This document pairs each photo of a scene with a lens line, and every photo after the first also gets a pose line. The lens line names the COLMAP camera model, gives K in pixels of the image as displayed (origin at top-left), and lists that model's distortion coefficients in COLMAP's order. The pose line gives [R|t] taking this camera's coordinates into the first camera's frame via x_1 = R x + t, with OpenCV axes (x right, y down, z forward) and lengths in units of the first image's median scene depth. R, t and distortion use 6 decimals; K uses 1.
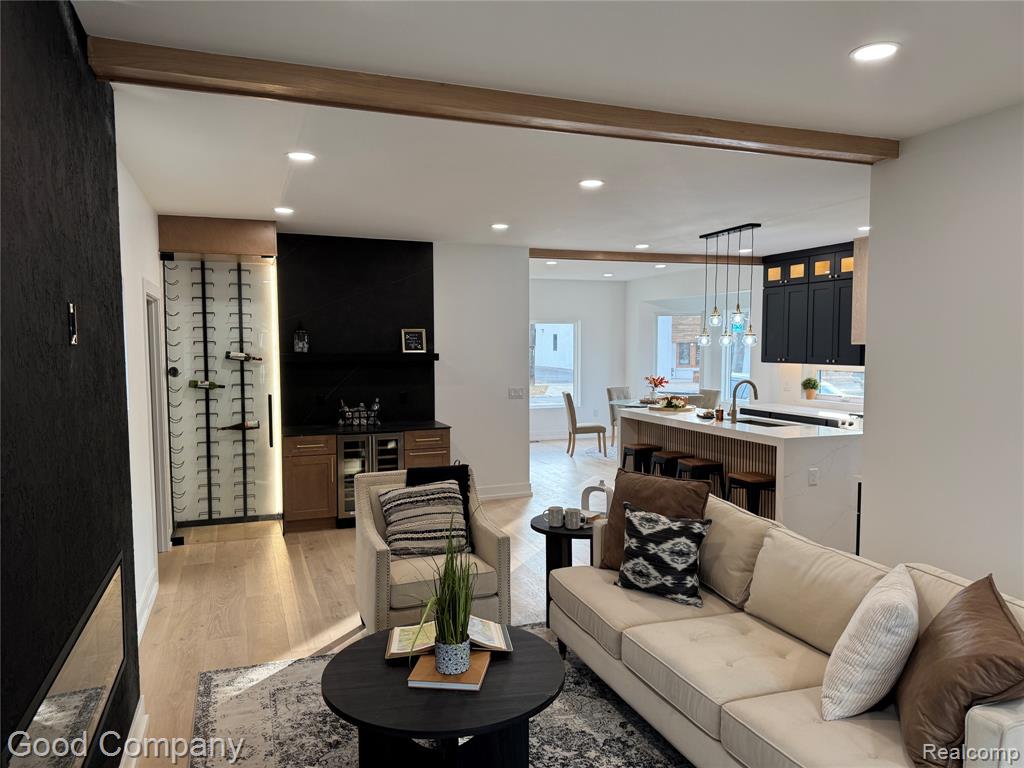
lens RADIAL K [[716.1, 0, 516.1], [0, 716.1, 390.6], [0, 0, 1]] dist [0.155764, -0.295520]
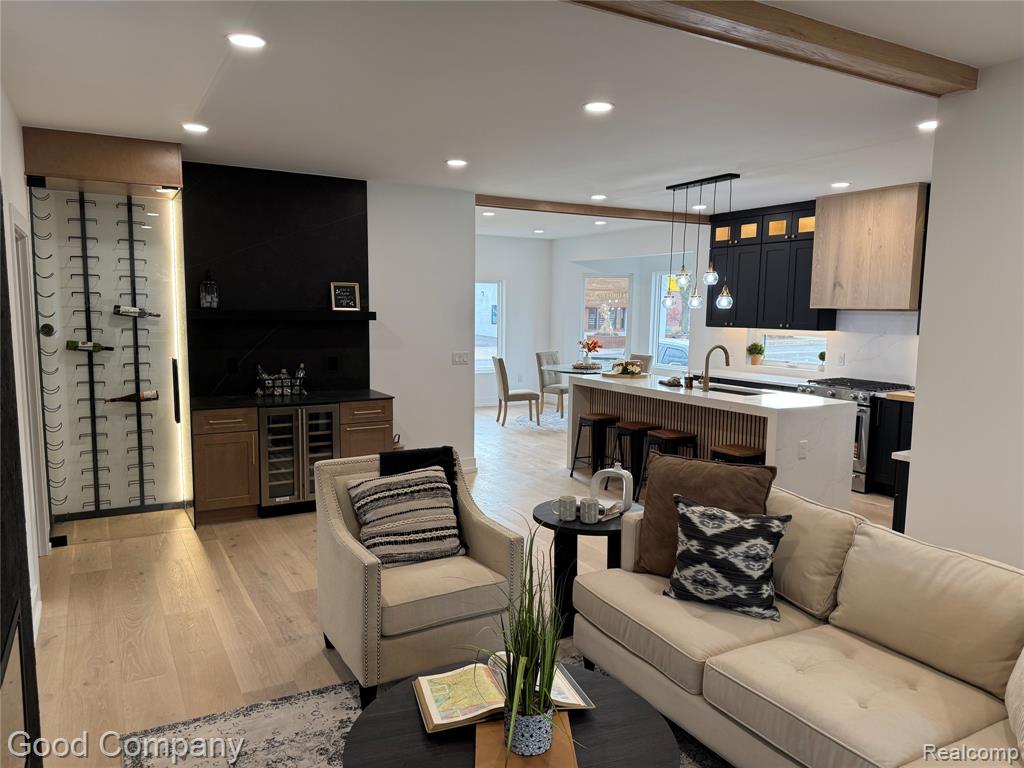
lens RADIAL K [[719.7, 0, 514.9], [0, 719.7, 385.1], [0, 0, 1]] dist [0.087466, -0.108101]
pose [[0.987502, -0.002671, 0.157585, -0.086573], [-0.004164, 0.999065, 0.043027, -0.002002], [-0.157553, -0.043146, 0.986568, 0.122763]]
